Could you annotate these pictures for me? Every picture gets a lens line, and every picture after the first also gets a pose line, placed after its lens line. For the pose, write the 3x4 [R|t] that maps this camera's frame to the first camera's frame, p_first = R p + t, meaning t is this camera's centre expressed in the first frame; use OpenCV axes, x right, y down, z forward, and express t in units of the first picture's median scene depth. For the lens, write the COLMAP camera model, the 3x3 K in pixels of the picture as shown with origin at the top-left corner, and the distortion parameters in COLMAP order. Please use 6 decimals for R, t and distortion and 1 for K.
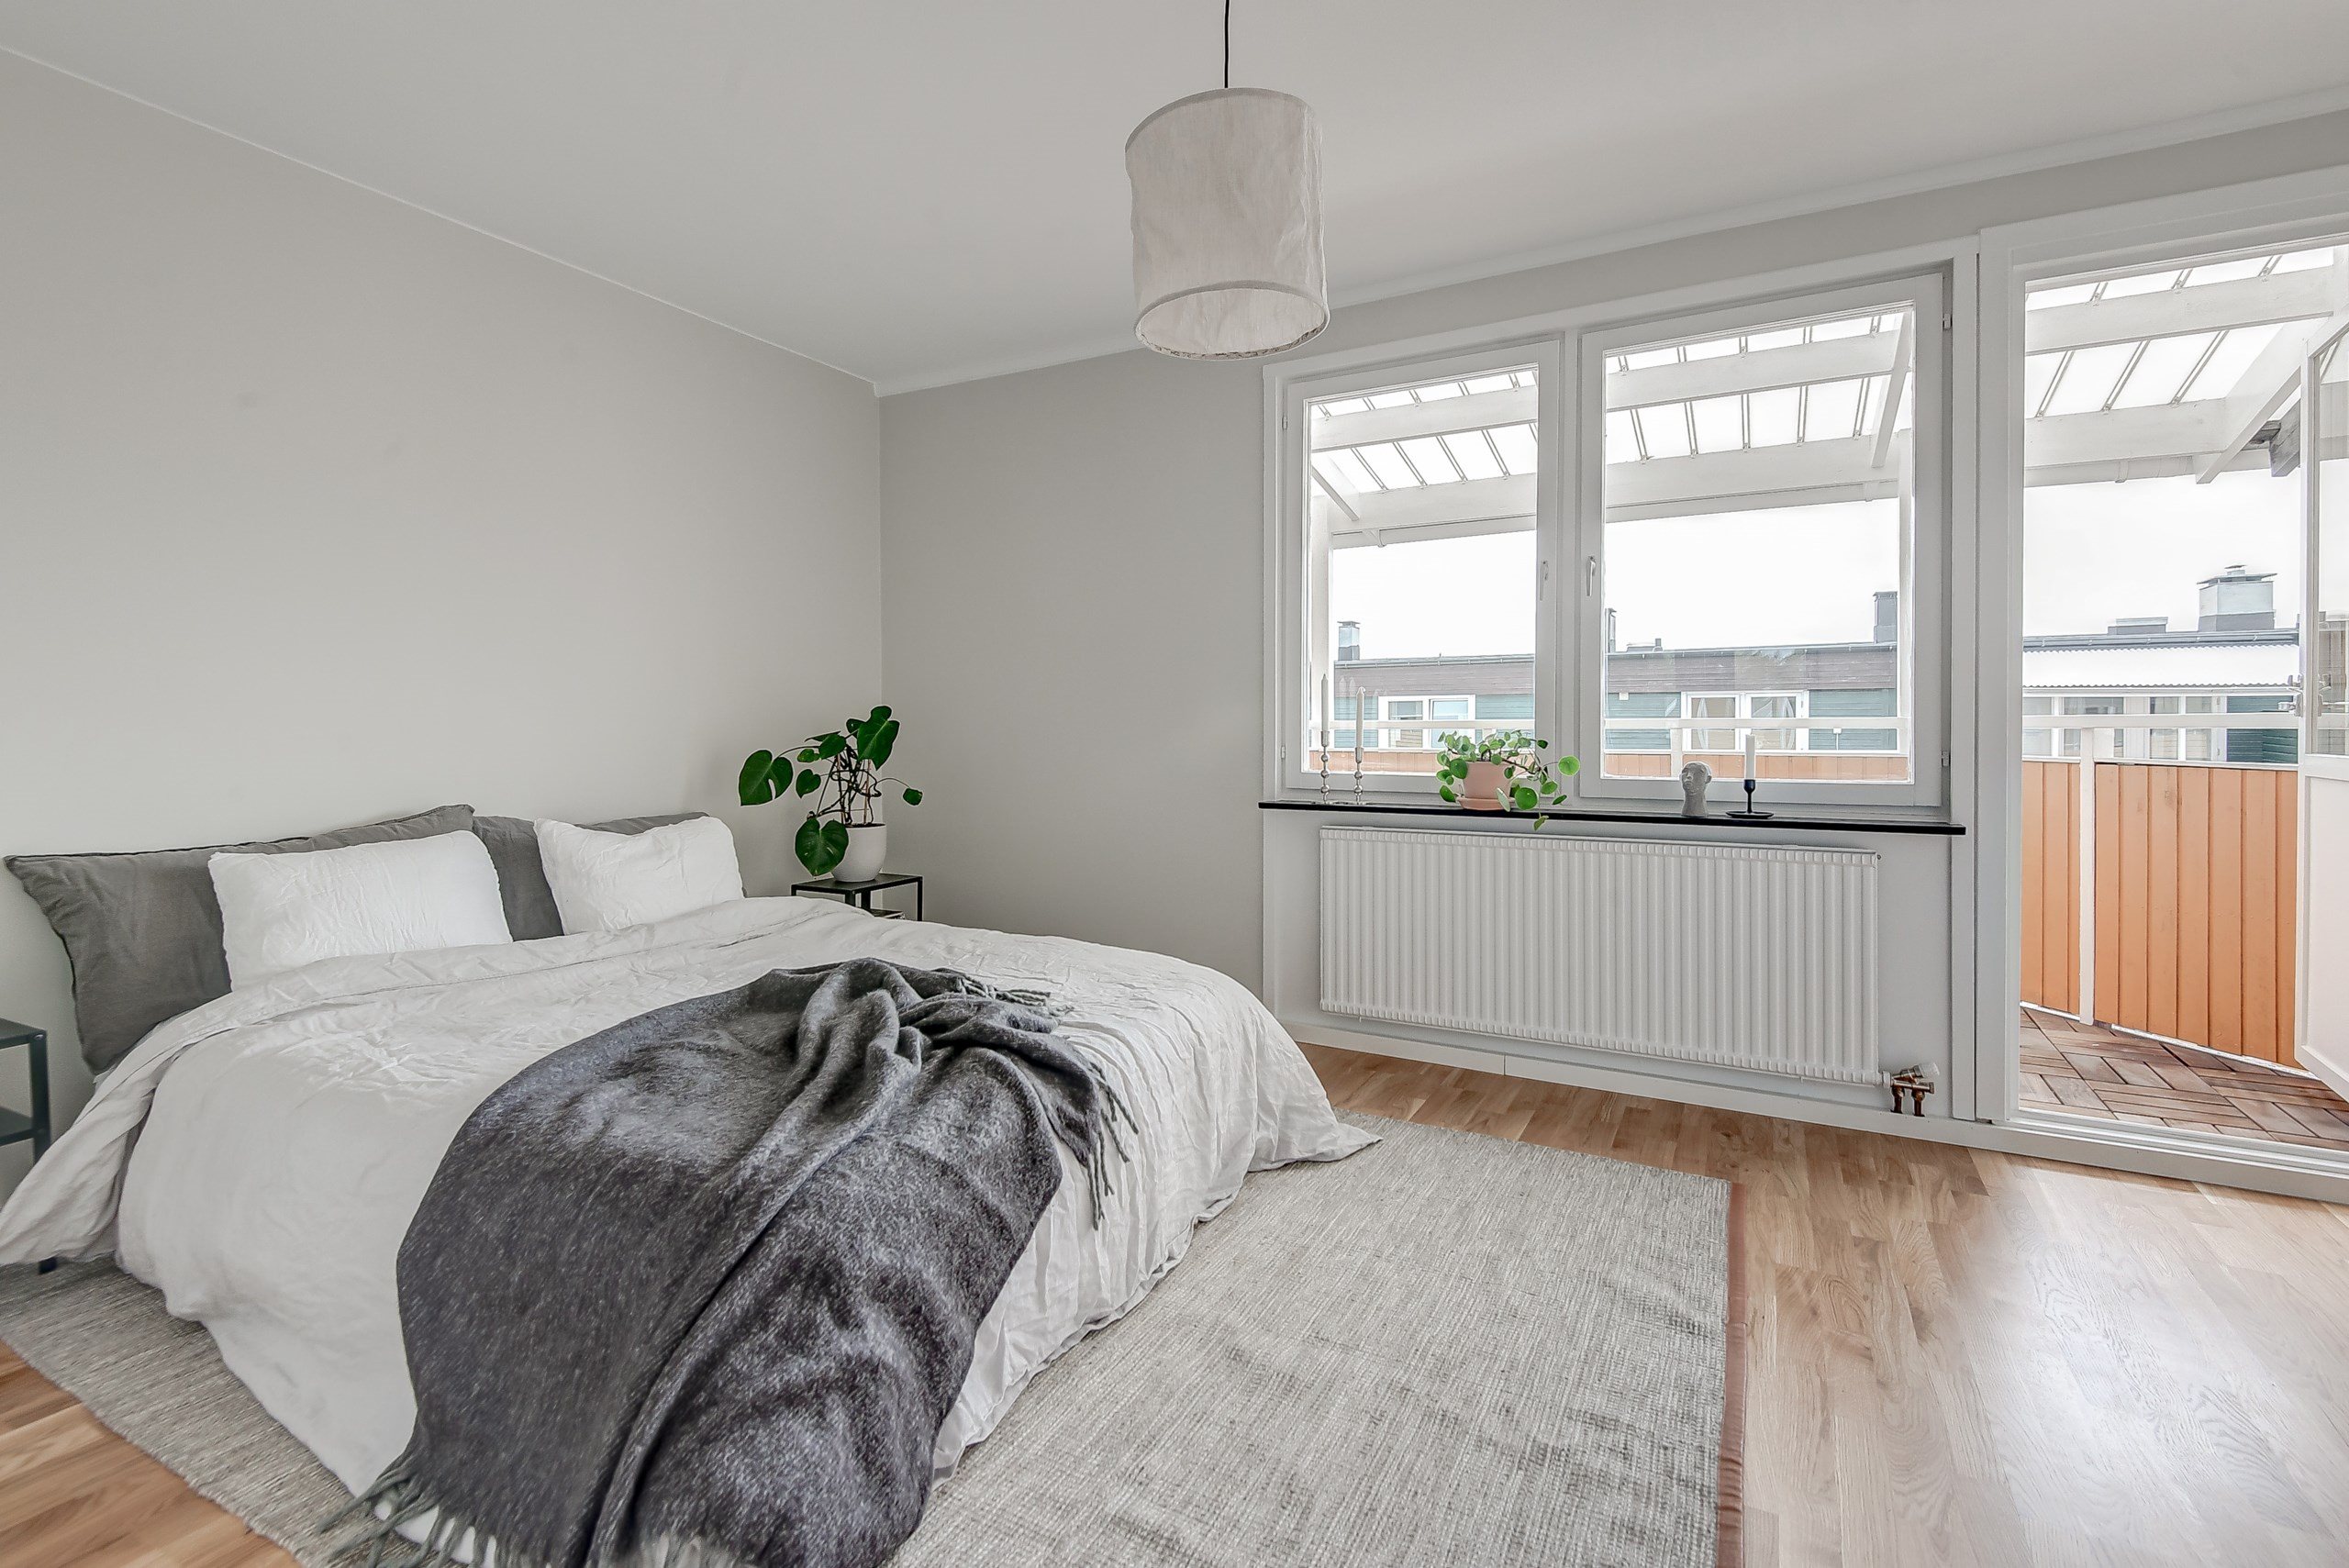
lens RADIAL K [[1038.2, 0, 1176.6], [0, 1038.2, 739.4], [0, 0, 1]] dist [0.033460, -0.018259]
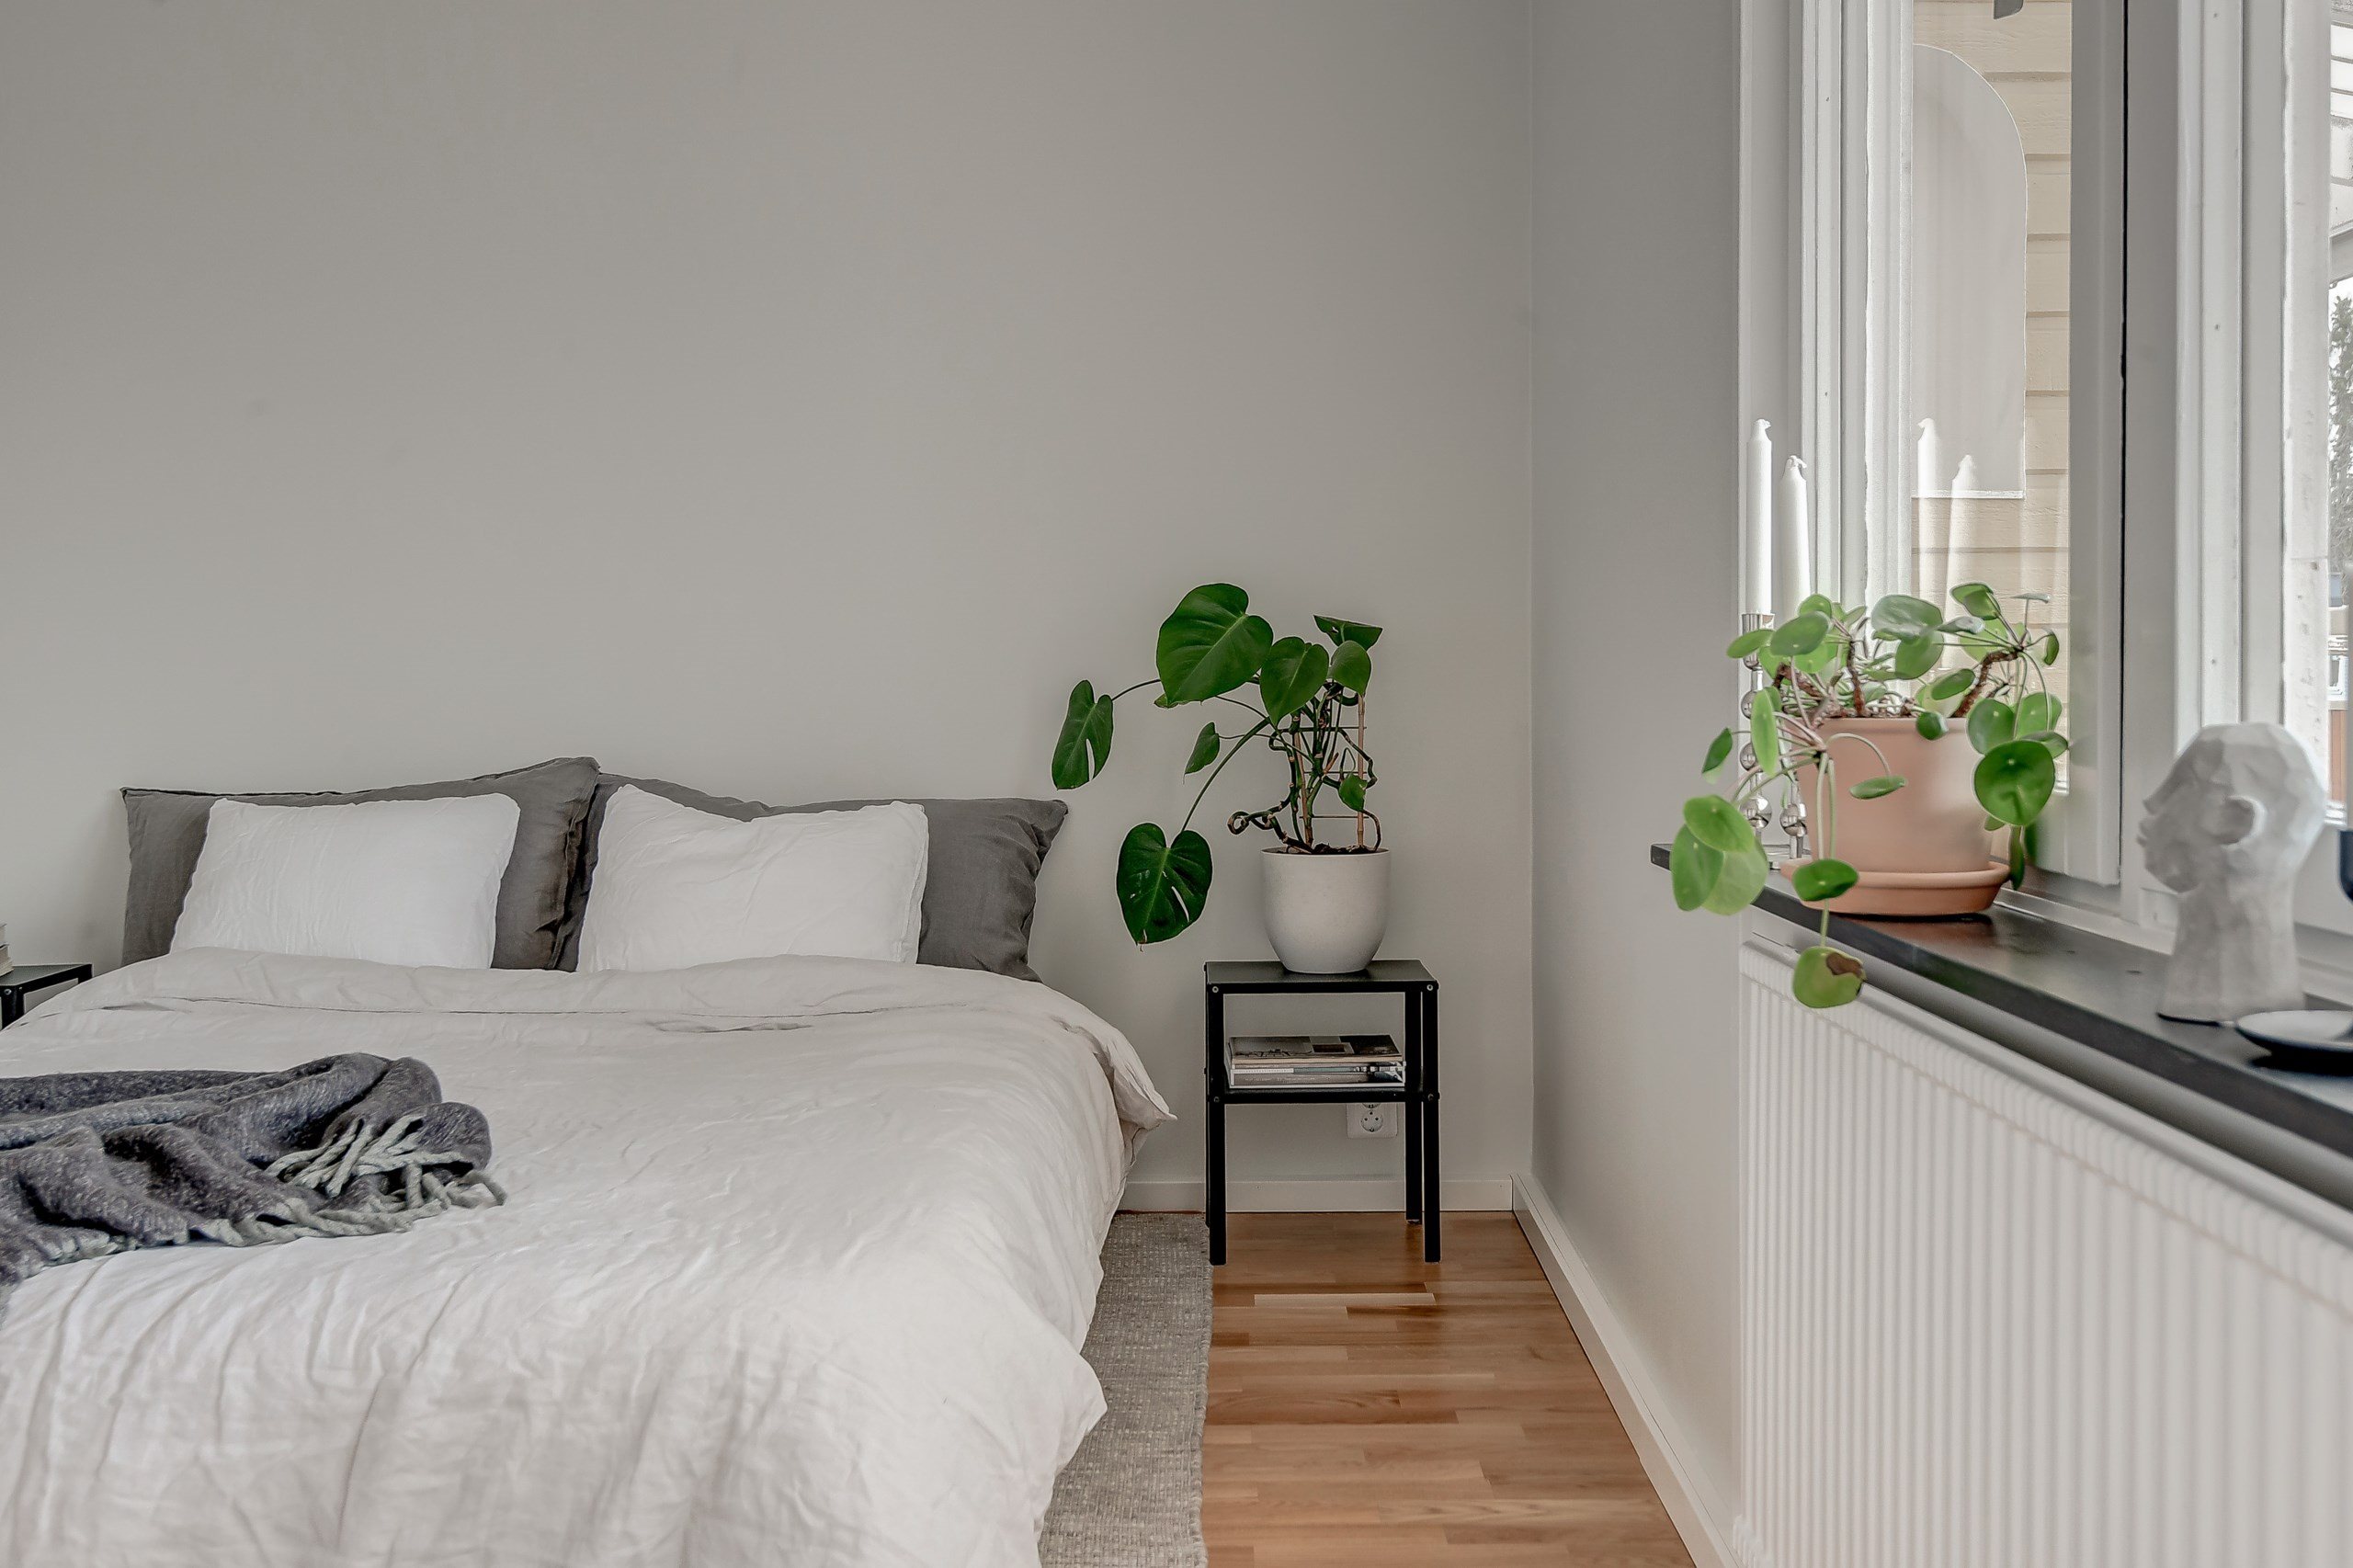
lens RADIAL K [[2285.0, 0, 1183.6], [0, 2285.0, 685.7], [0, 0, 1]] dist [0.016848, -0.008522]
pose [[0.501405, 0.004338, -0.865202, 0.917916], [-0.007352, 0.999973, 0.000753, 0.017615], [0.865181, 0.005983, 0.501424, 0.772950]]
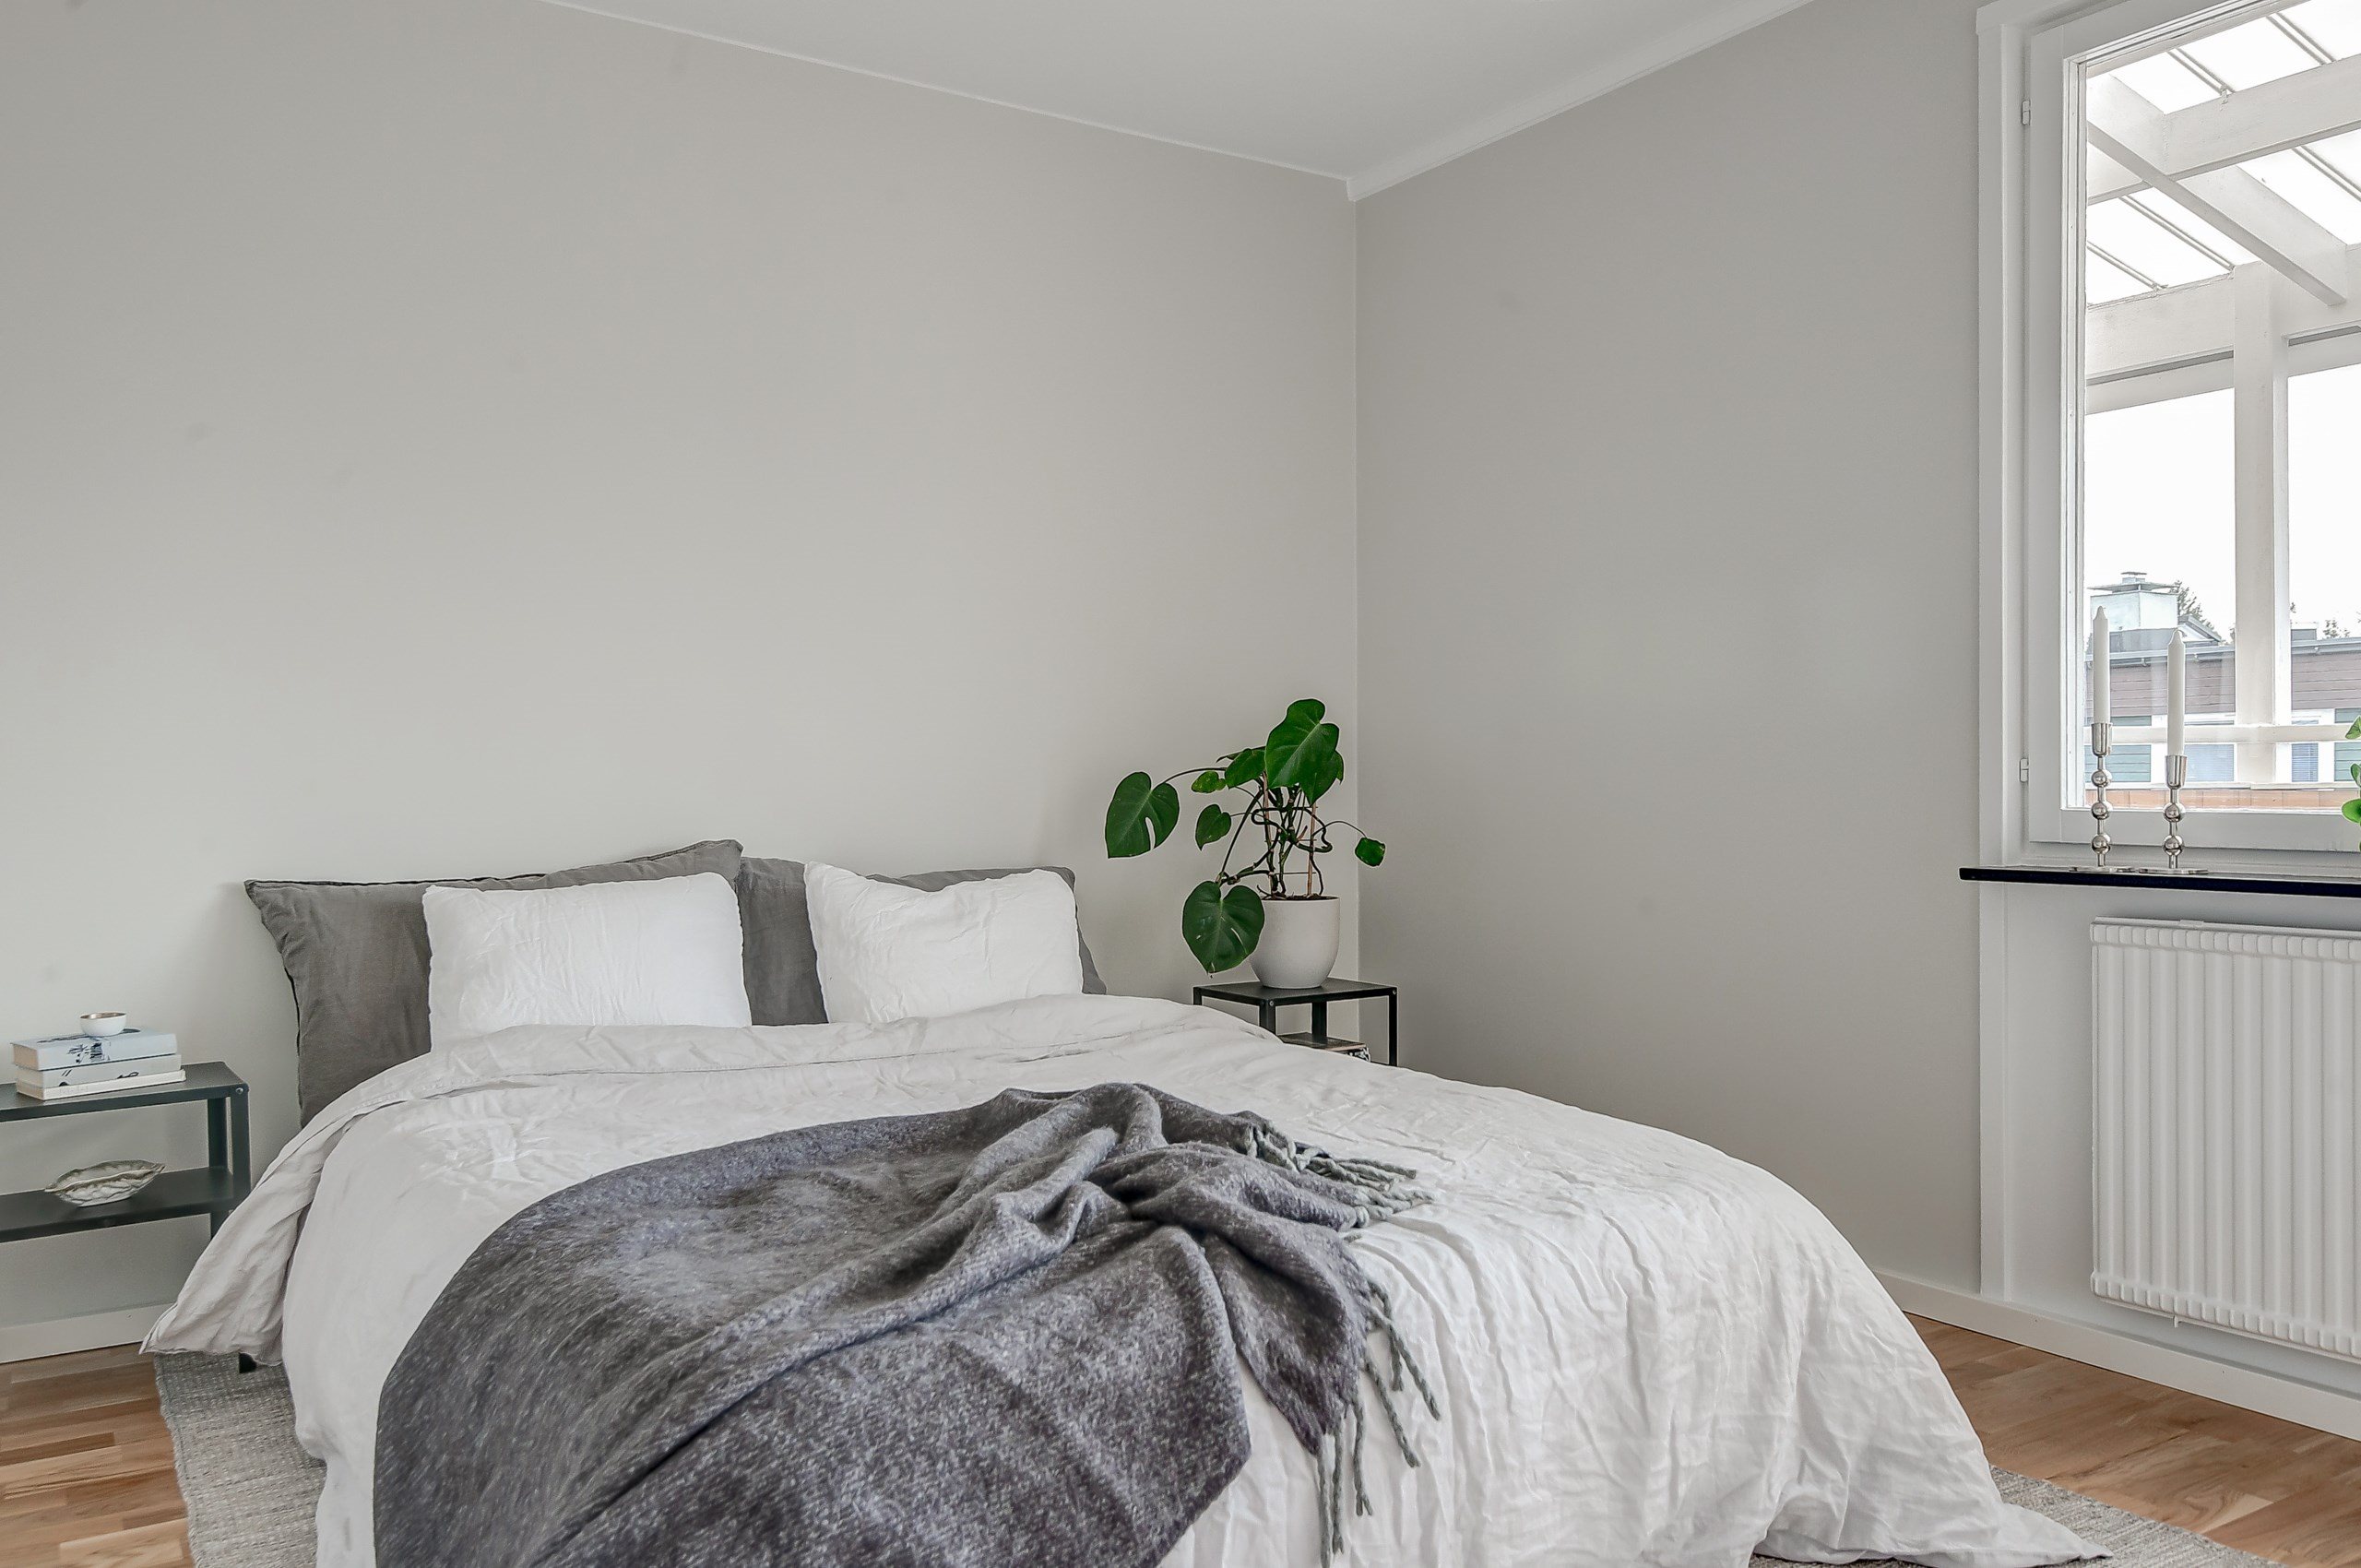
lens RADIAL K [[1763.9, 0, 1198.4], [0, 1763.9, 785.3], [0, 0, 1]] dist [0.038377, -0.039614]
pose [[0.881751, -0.001153, -0.471714, 0.237008], [-0.001936, 0.999980, -0.006062, 0.038983], [0.471712, 0.006258, 0.881731, 0.089554]]
